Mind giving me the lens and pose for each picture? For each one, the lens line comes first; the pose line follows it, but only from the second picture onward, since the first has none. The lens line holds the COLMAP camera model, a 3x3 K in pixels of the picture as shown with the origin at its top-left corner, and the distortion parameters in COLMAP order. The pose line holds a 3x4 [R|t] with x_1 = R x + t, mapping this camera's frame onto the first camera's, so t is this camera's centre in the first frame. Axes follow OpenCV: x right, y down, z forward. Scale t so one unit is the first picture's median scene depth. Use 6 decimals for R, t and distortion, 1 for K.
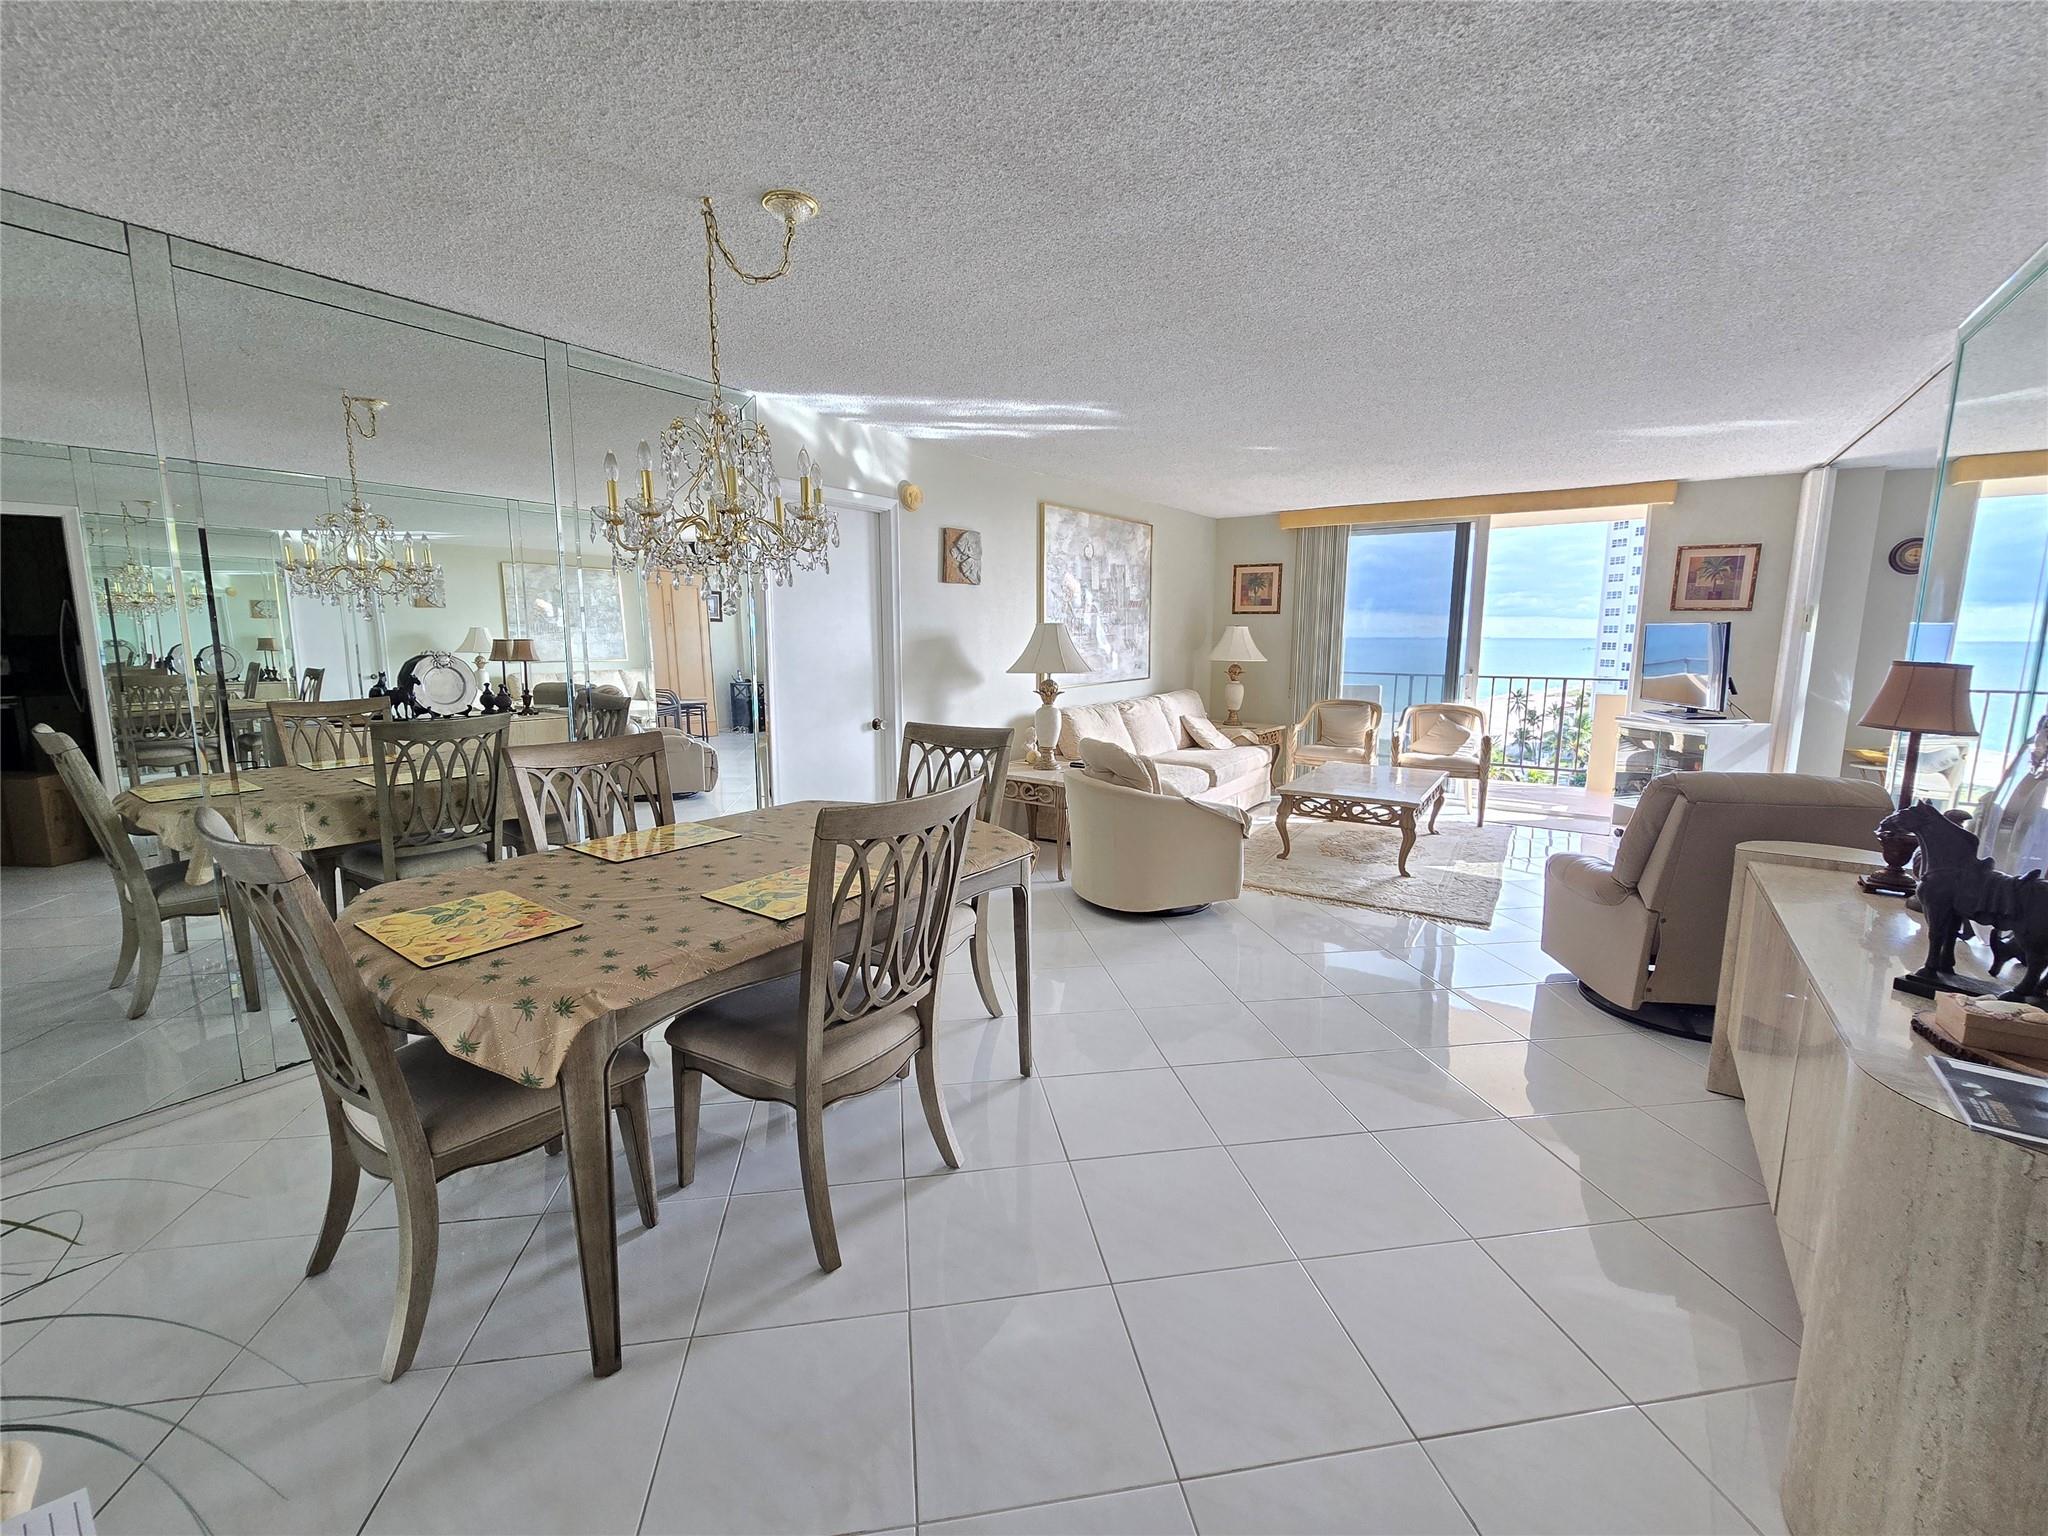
lens RADIAL K [[836.6, 0, 1023.8], [0, 836.6, 757.8], [0, 0, 1]] dist [-0.004560, -0.000197]
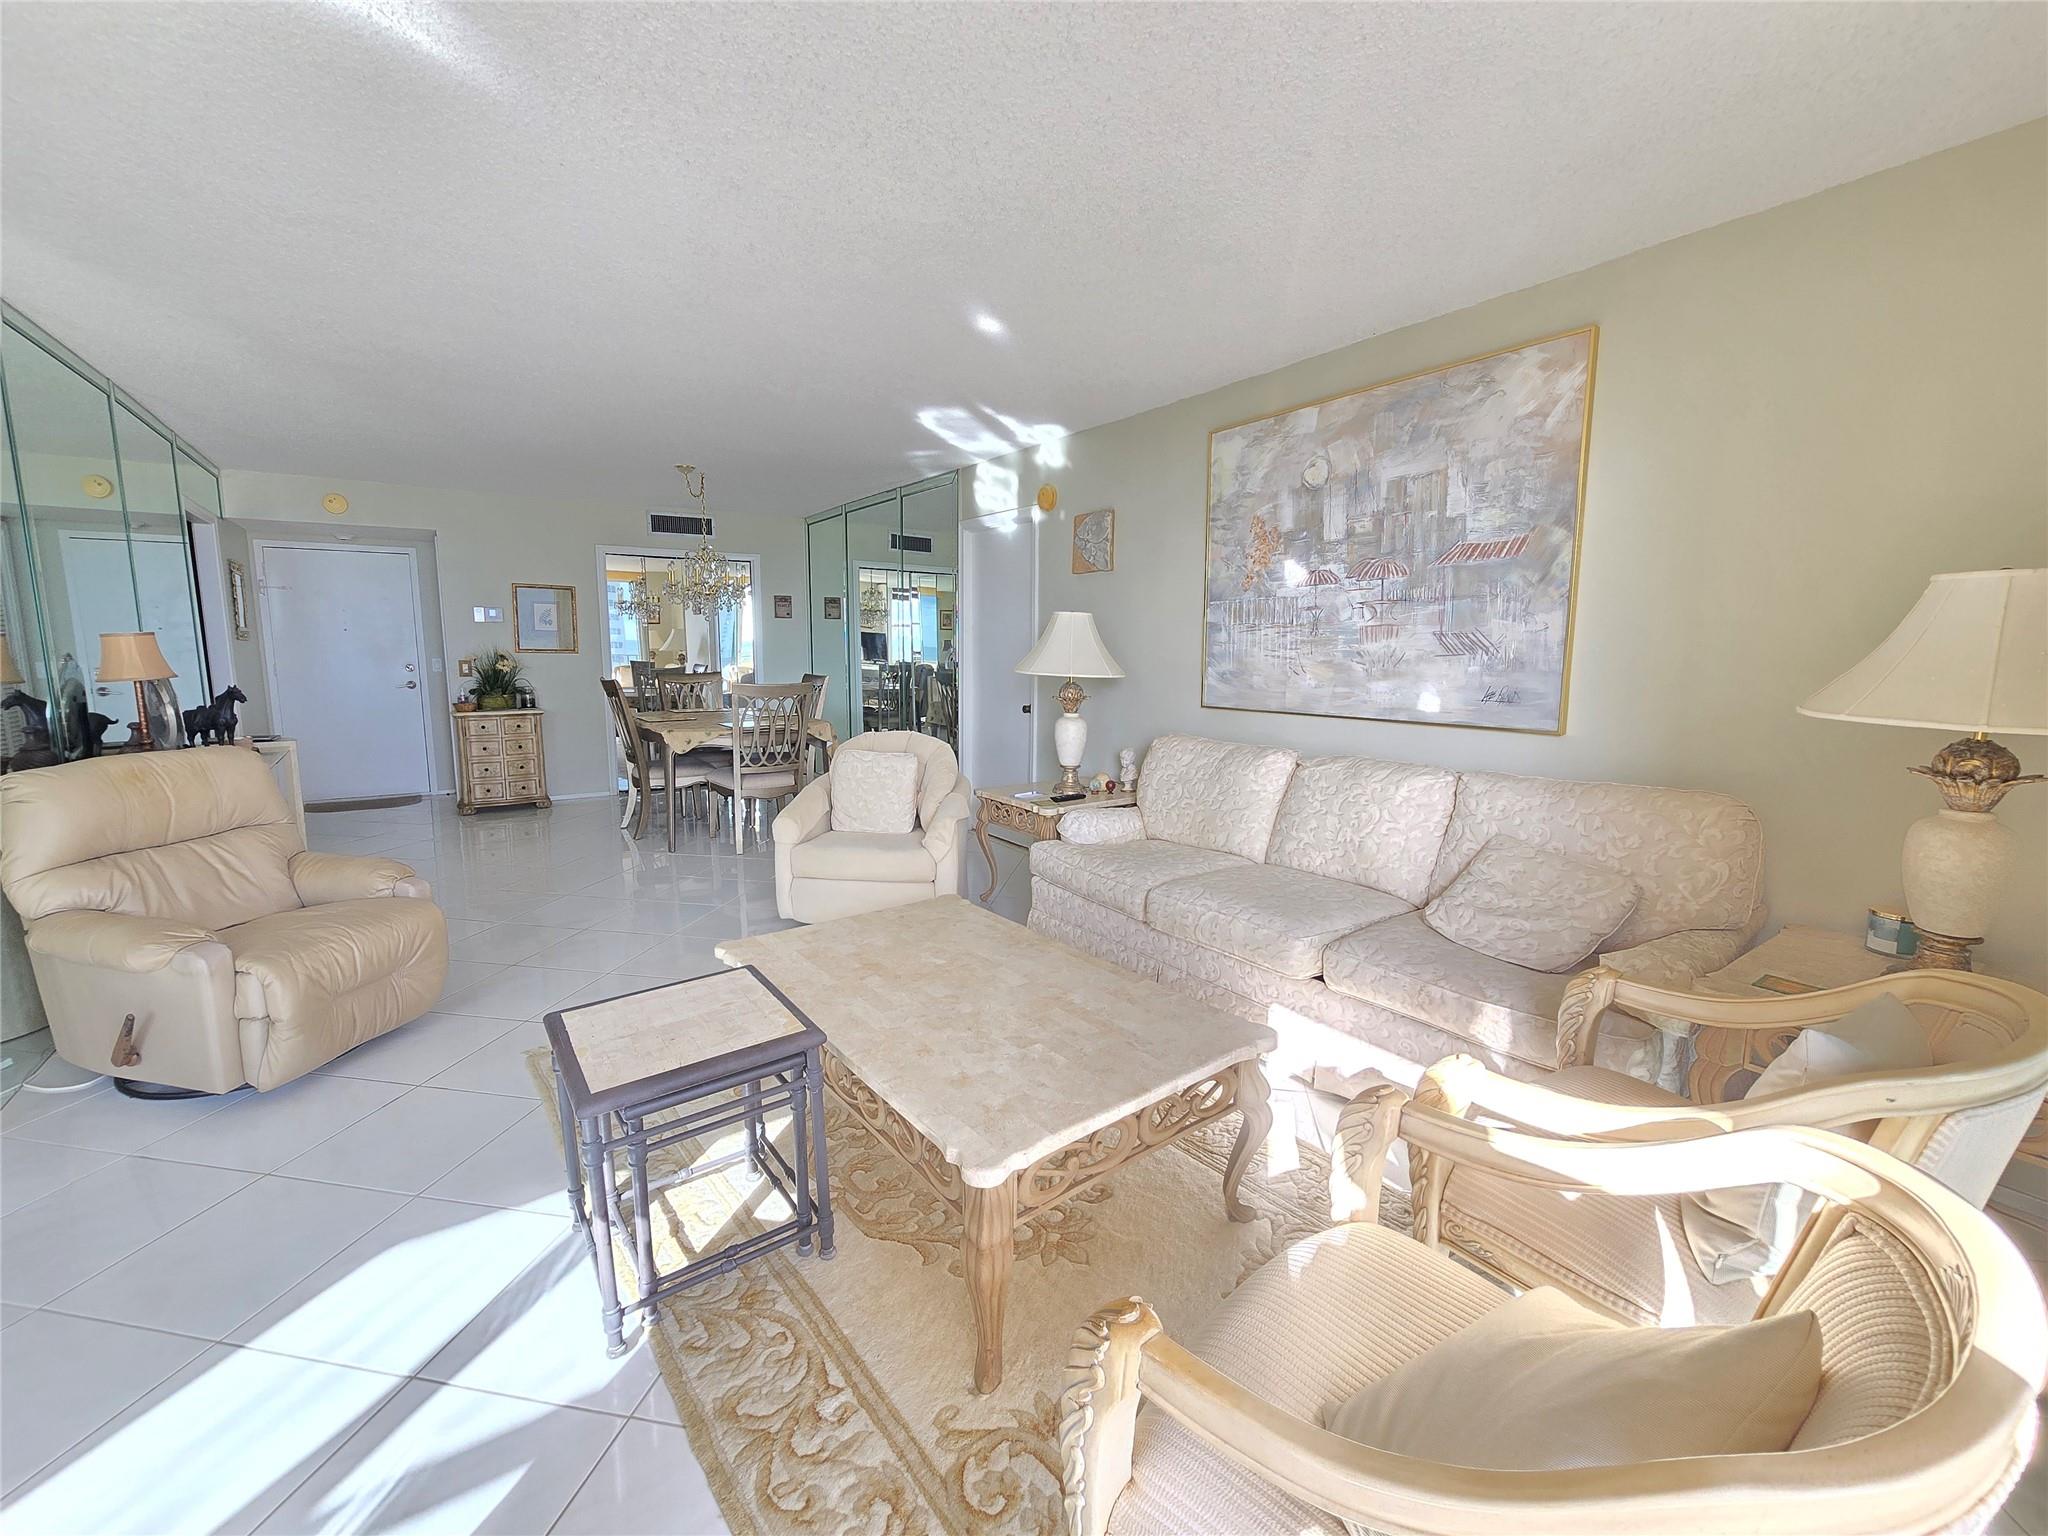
lens RADIAL K [[836.6, 0, 1023.8], [0, 836.6, 757.8], [0, 0, 1]] dist [-0.004560, -0.000197]
pose [[-0.315983, 0.102306, -0.943233, 0.657092], [-0.168658, 0.972278, 0.161957, -0.118403], [0.933654, 0.210259, -0.289969, 0.991066]]
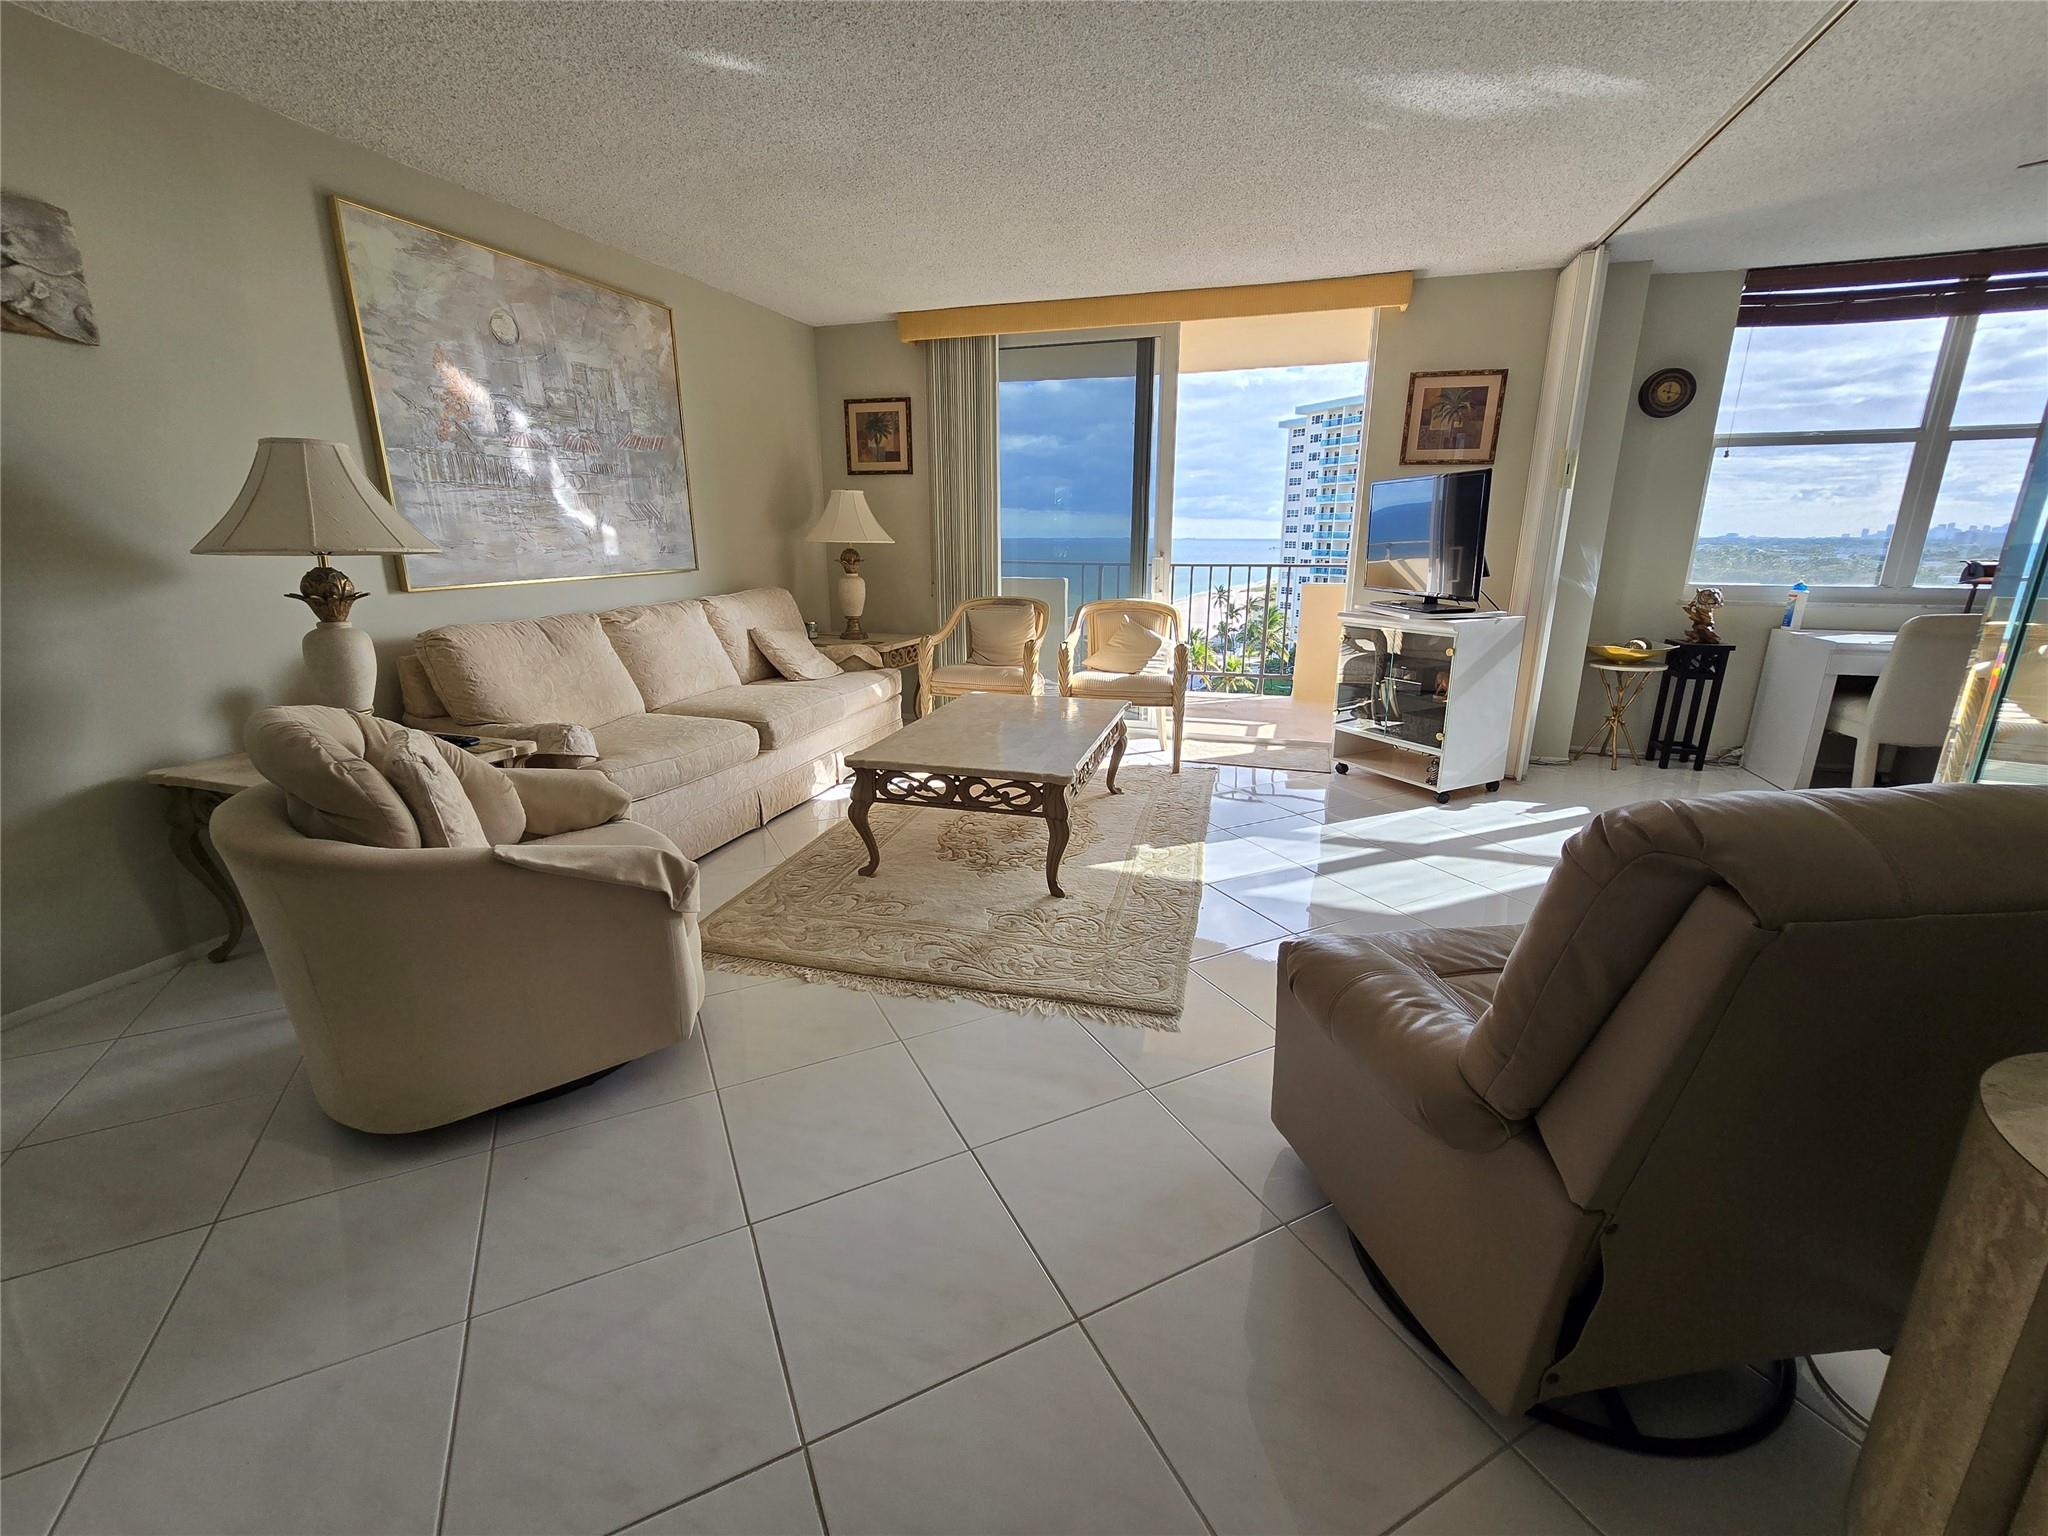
lens RADIAL K [[836.6, 0, 1023.8], [0, 836.6, 757.8], [0, 0, 1]] dist [-0.004560, -0.000197]
pose [[0.952729, -0.080167, 0.293055, 0.210766], [0.046690, 0.991735, 0.119505, -0.021667], [-0.300213, -0.100173, 0.948598, 0.356842]]
